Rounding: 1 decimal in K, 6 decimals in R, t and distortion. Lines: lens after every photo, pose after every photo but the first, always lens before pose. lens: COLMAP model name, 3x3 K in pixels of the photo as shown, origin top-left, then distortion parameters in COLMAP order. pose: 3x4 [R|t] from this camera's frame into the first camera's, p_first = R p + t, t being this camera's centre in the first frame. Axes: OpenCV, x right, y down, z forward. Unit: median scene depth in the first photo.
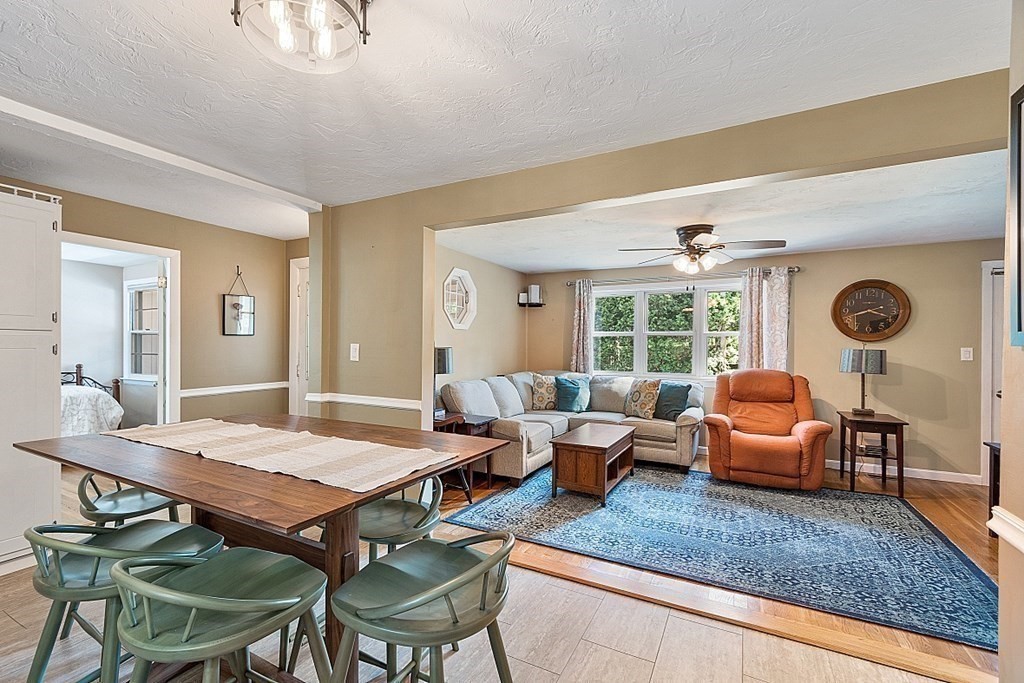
lens RADIAL K [[452.9, 0, 487.0], [0, 452.9, 344.5], [0, 0, 1]] dist [0.005078, -0.000180]
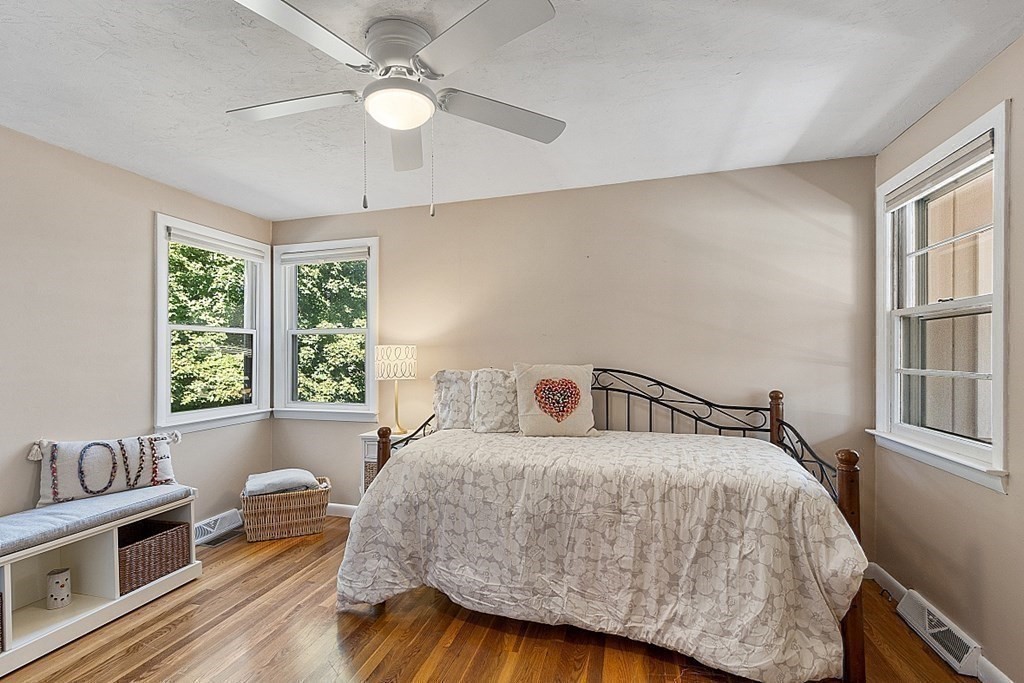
lens RADIAL K [[452.9, 0, 487.0], [0, 452.9, 344.5], [0, 0, 1]] dist [0.005078, -0.000180]
pose [[0.163906, -0.017112, -0.986328, -0.527592], [0.006903, 0.999845, -0.016199, 0.002468], [0.986452, -0.004153, 0.163998, 0.681387]]
